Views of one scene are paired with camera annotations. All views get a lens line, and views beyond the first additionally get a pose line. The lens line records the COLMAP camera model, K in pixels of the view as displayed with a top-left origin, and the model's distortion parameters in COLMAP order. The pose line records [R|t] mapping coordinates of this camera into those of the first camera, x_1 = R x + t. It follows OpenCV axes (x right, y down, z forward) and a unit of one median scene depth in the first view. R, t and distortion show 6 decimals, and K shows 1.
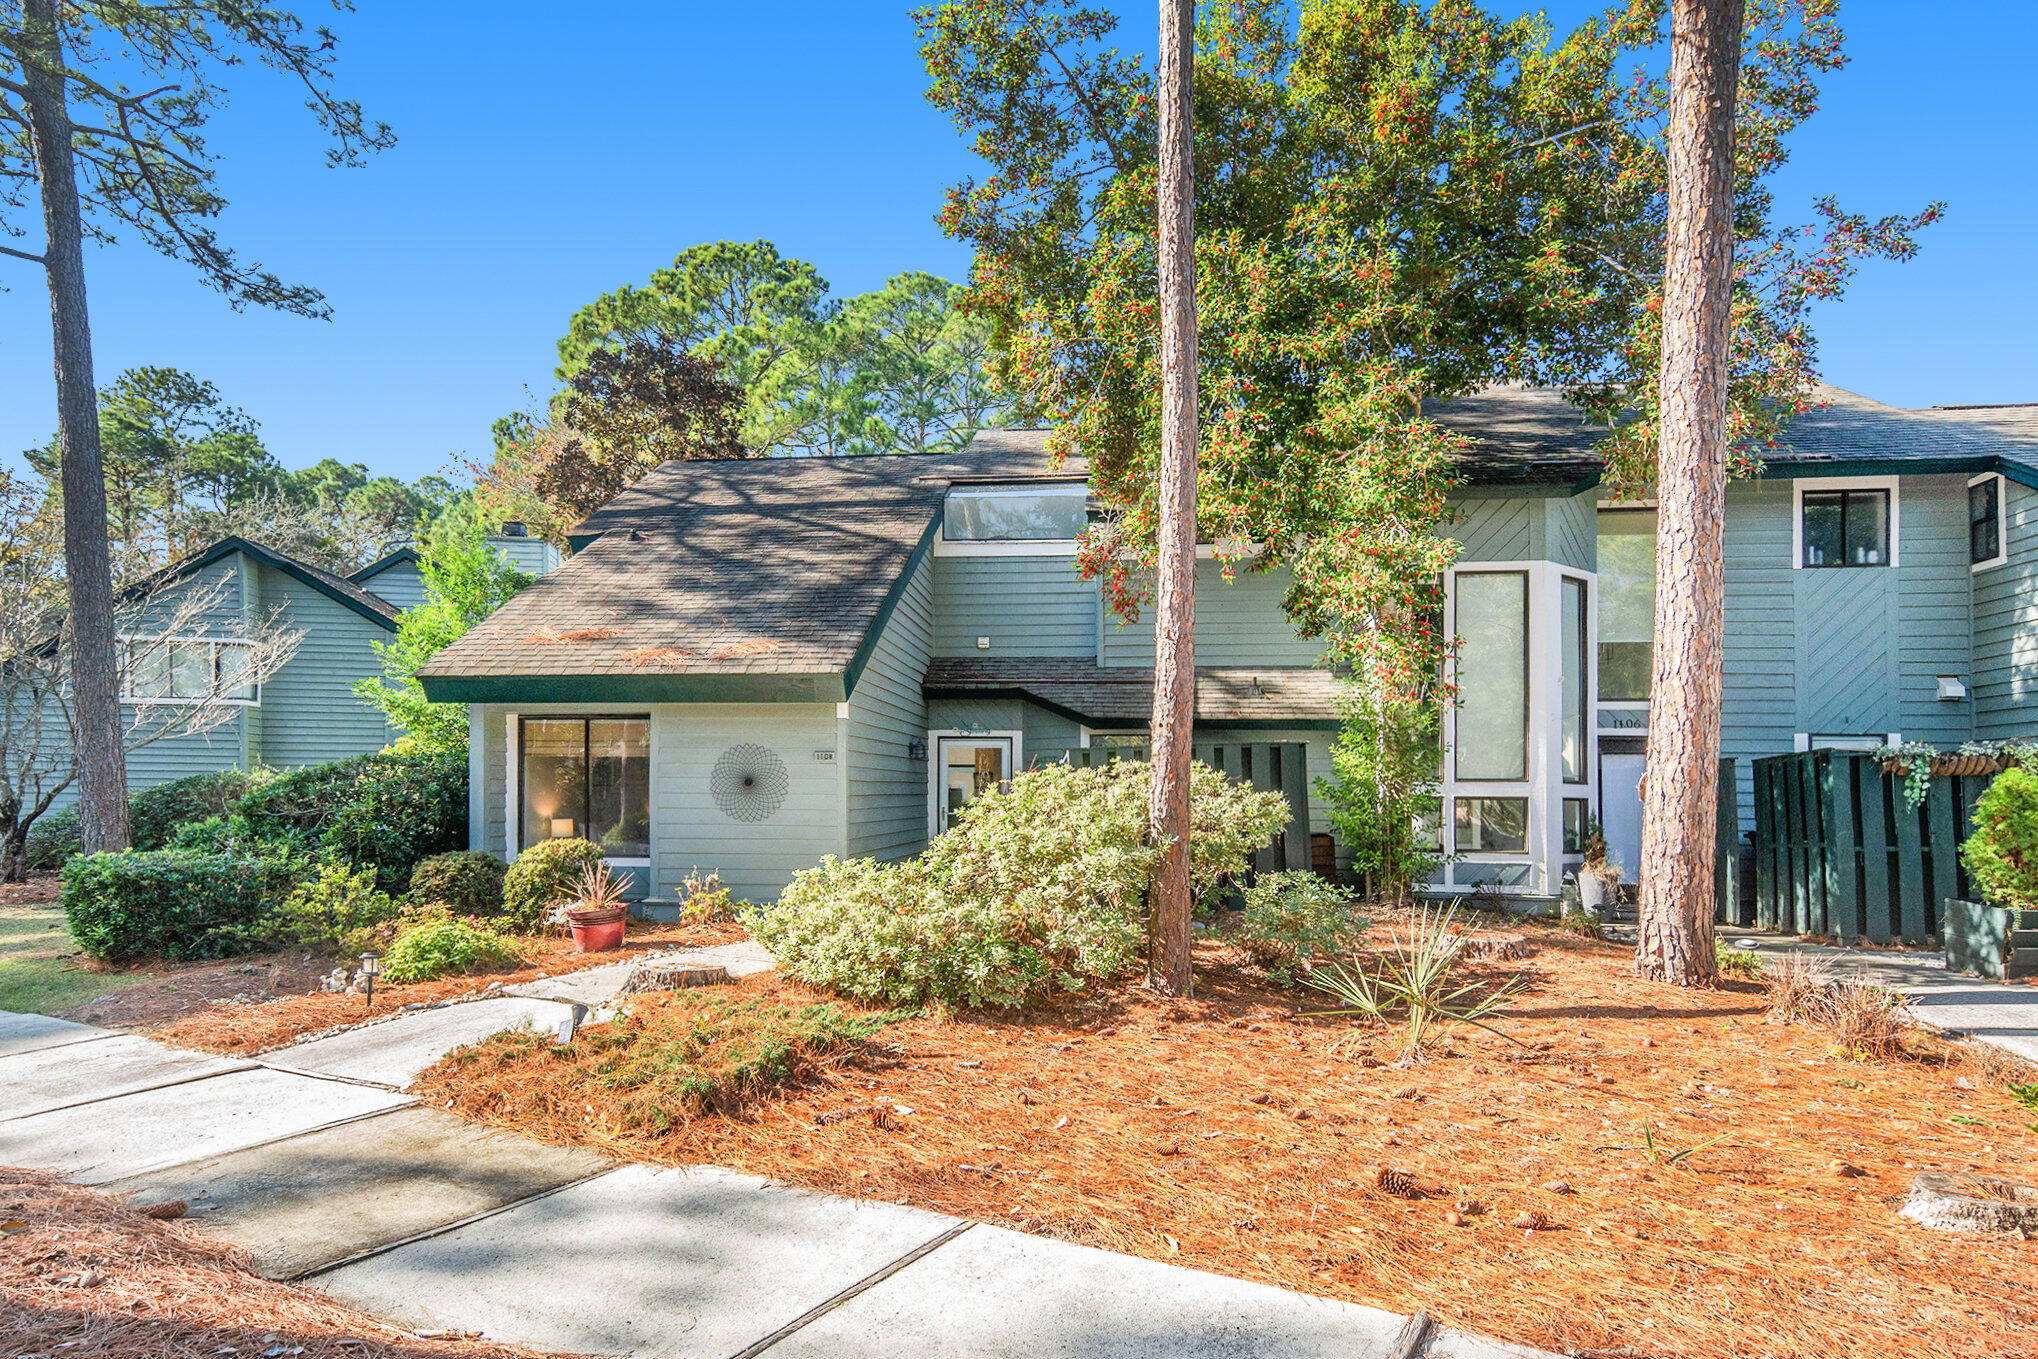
lens RADIAL K [[1180.3, 0, 1012.9], [0, 1180.3, 662.8], [0, 0, 1]] dist [-0.000724, 0.000609]
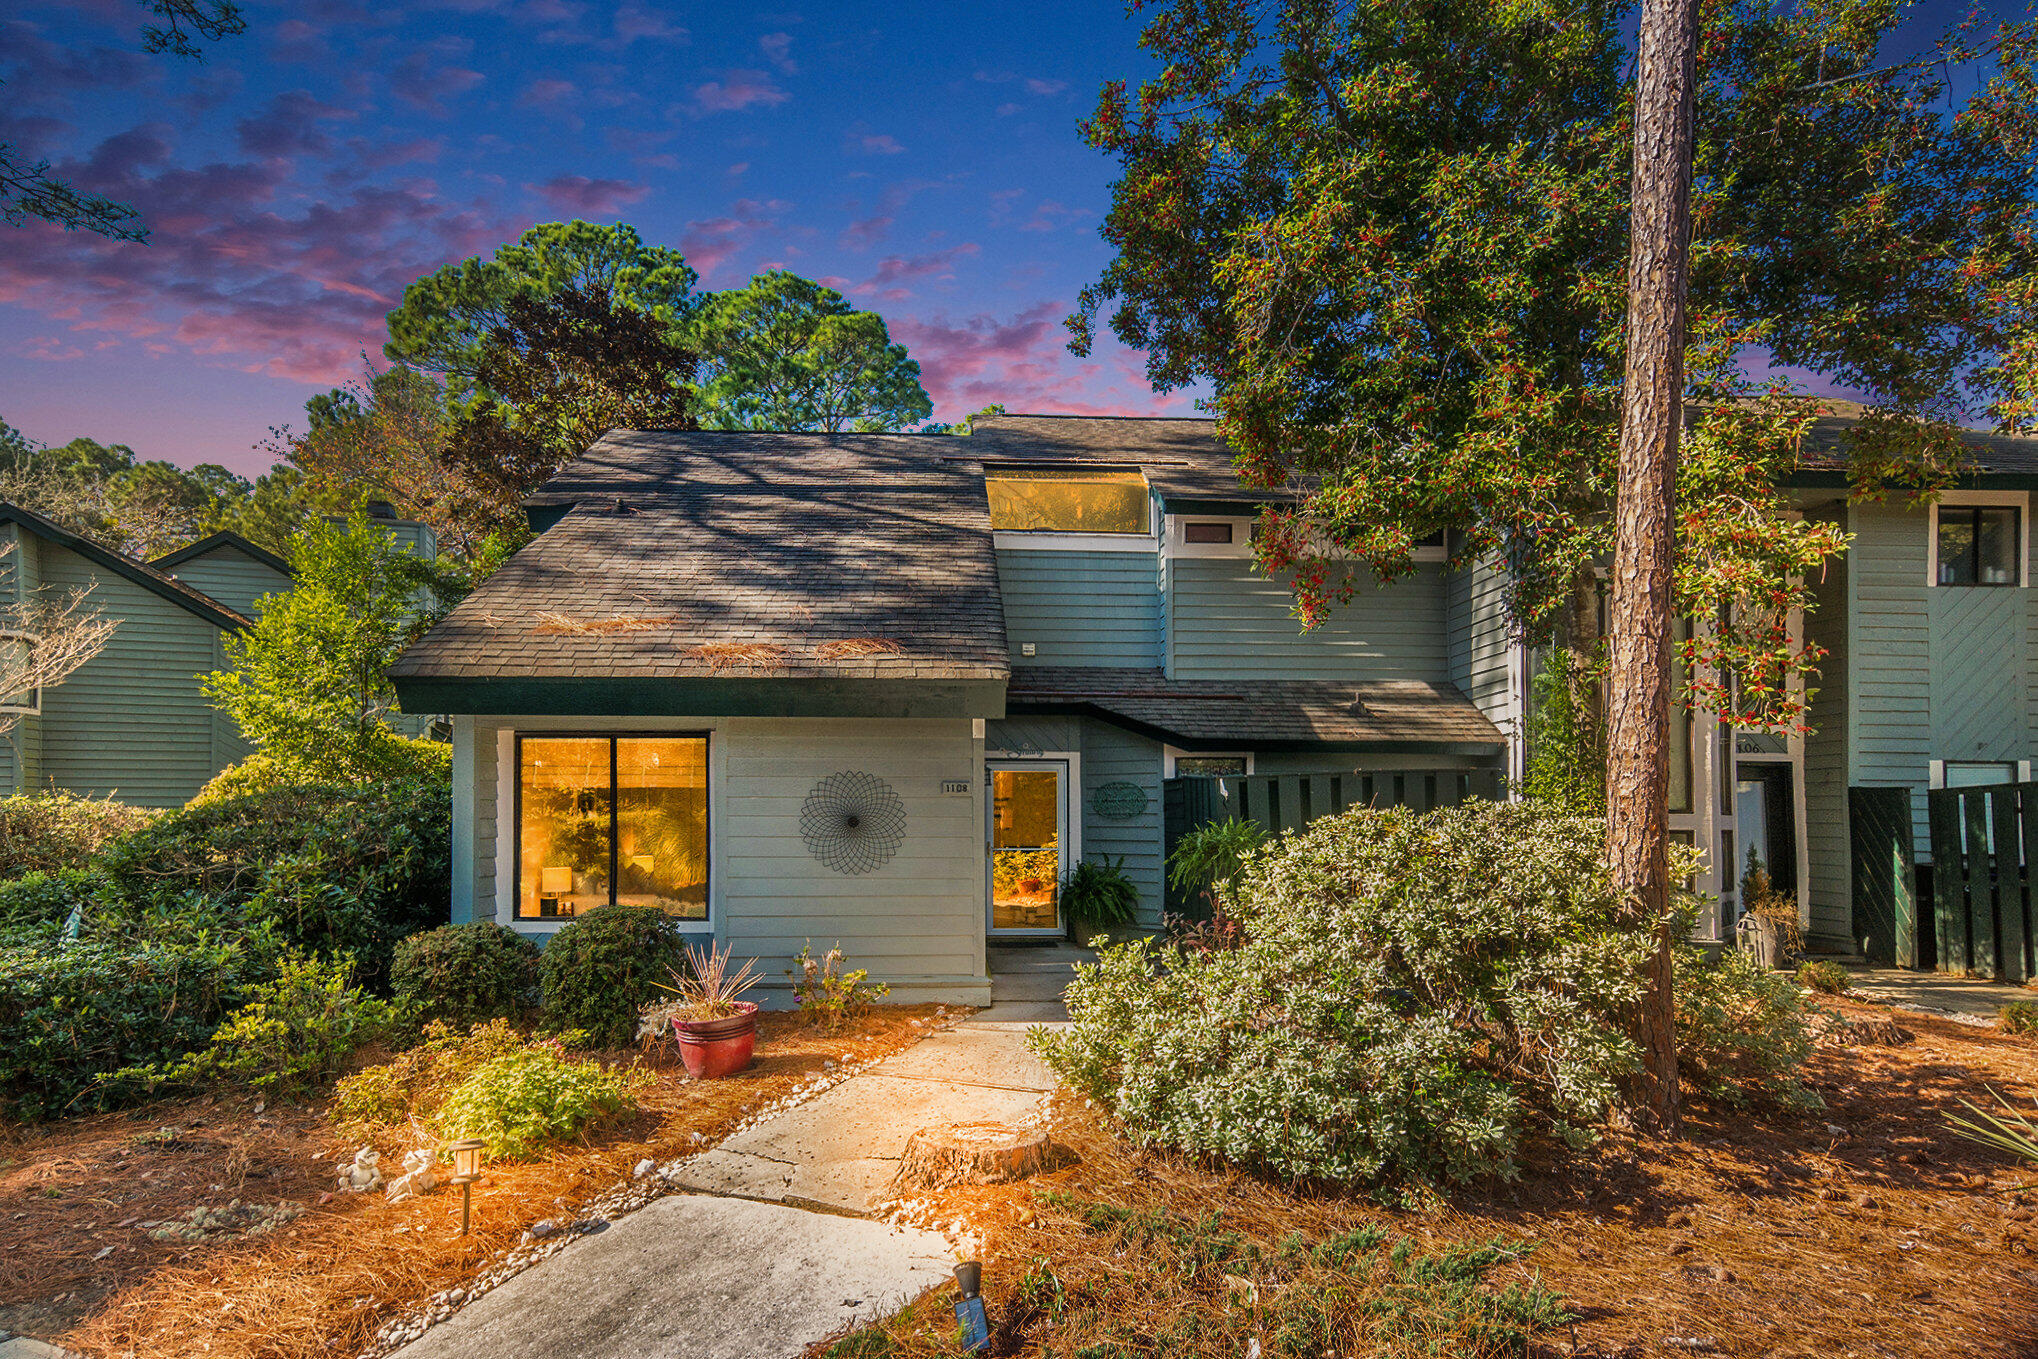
lens RADIAL K [[1136.0, 0, 1019.0], [0, 1136.0, 679.5], [0, 0, 1]] dist [0.007108, 0.000443]
pose [[0.985597, 0.015485, 0.168403, -0.202200], [-0.015523, 0.999879, -0.001090, 0.006793], [-0.168400, -0.001540, 0.985718, 0.214339]]
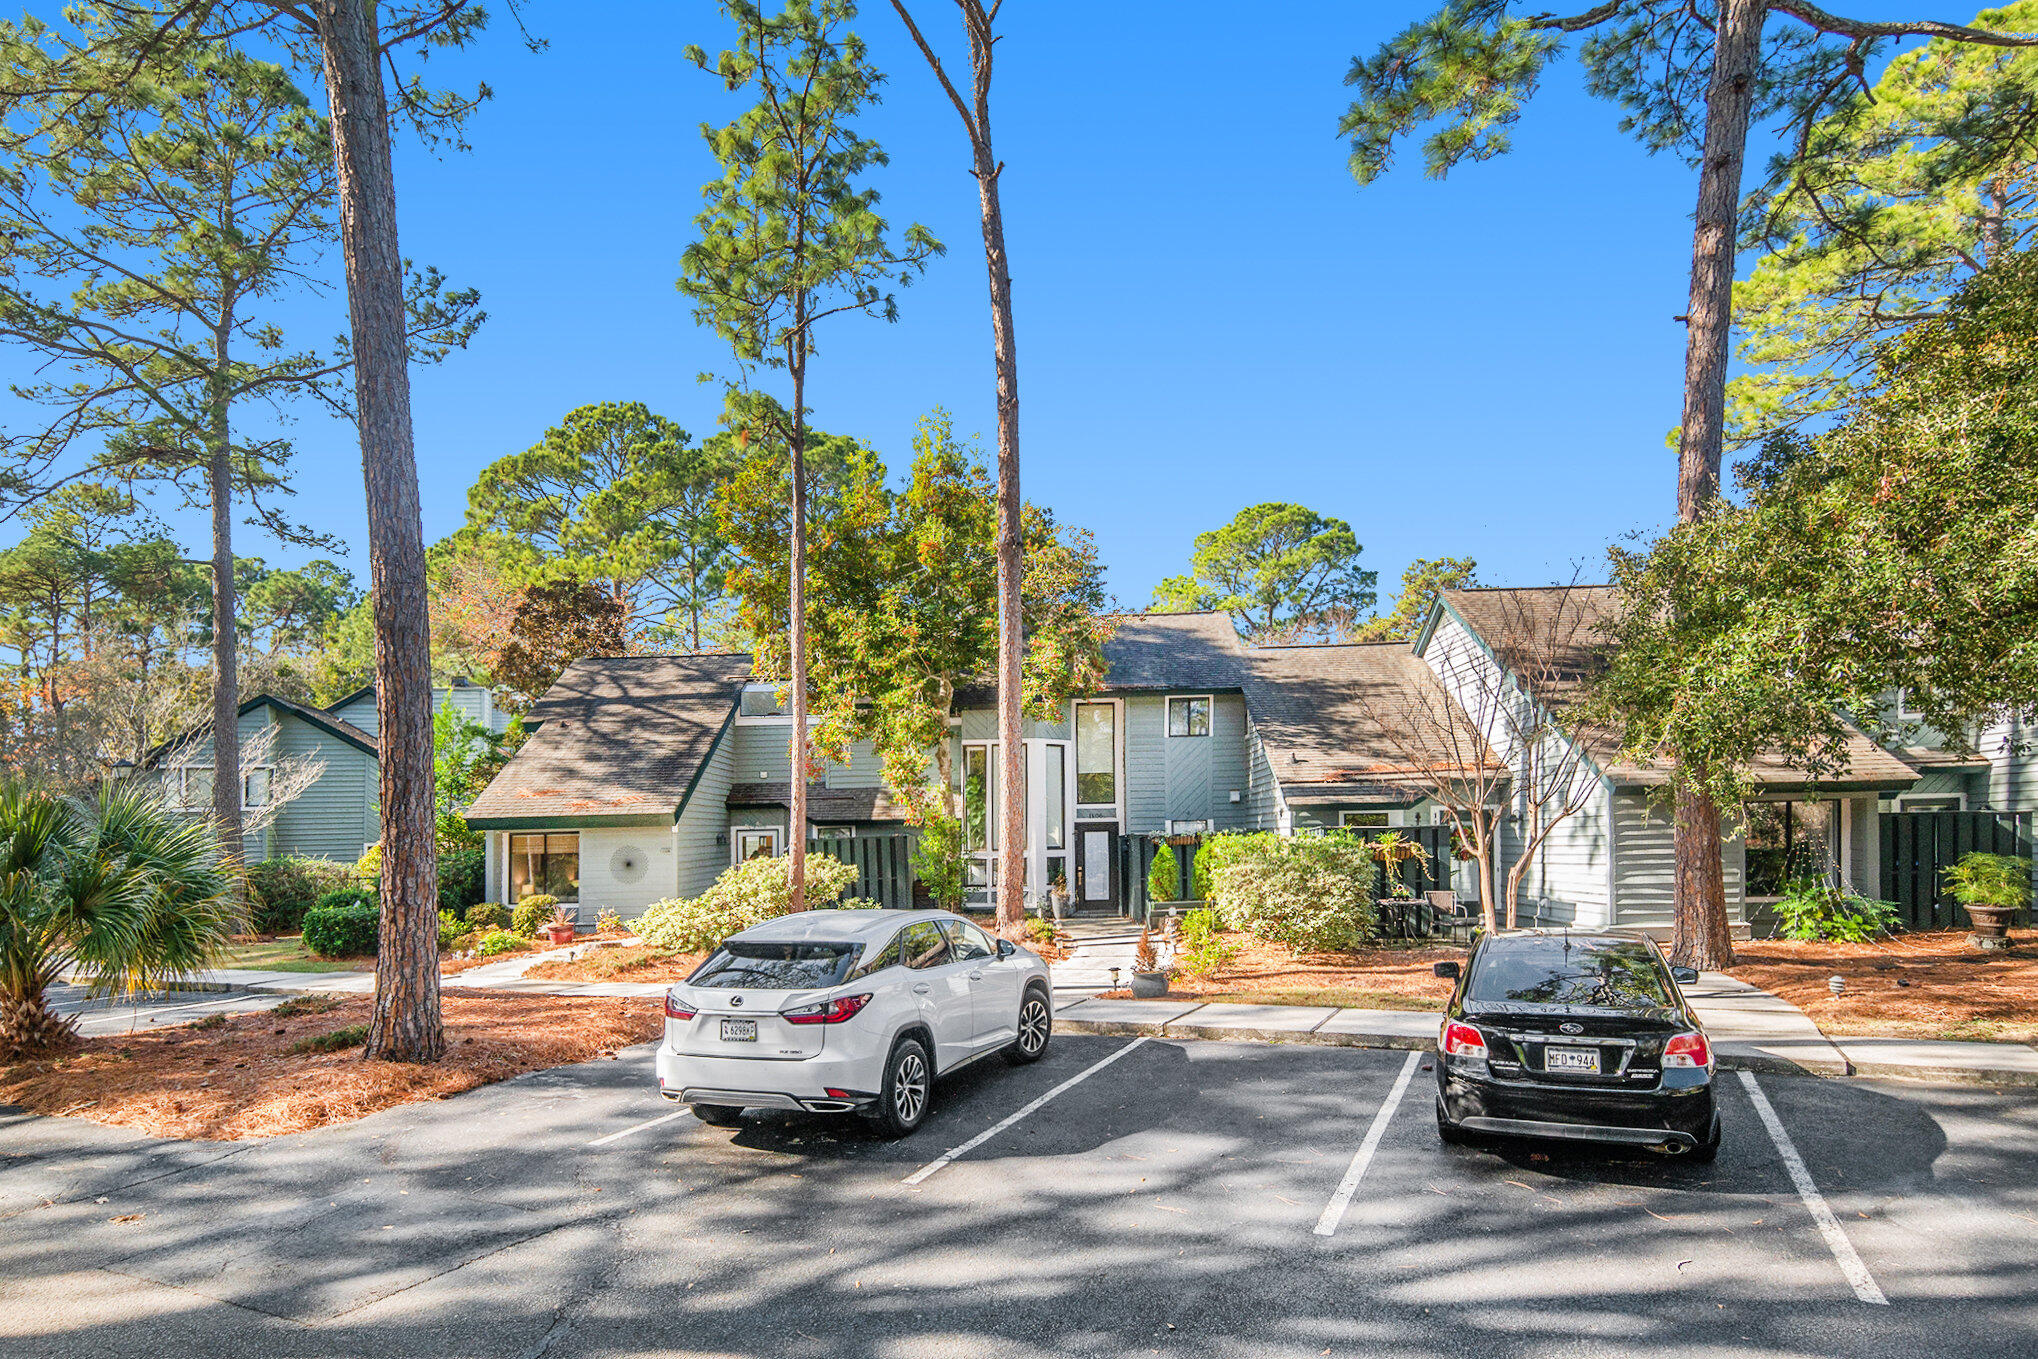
lens RADIAL K [[1162.3, 0, 1020.8], [0, 1162.3, 643.2], [0, 0, 1]] dist [-0.025612, -0.000162]
pose [[0.993469, -0.013089, 0.113348, 0.192341], [0.019054, 0.998481, -0.051706, -0.138128], [-0.112499, 0.053528, 0.992209, -0.913651]]
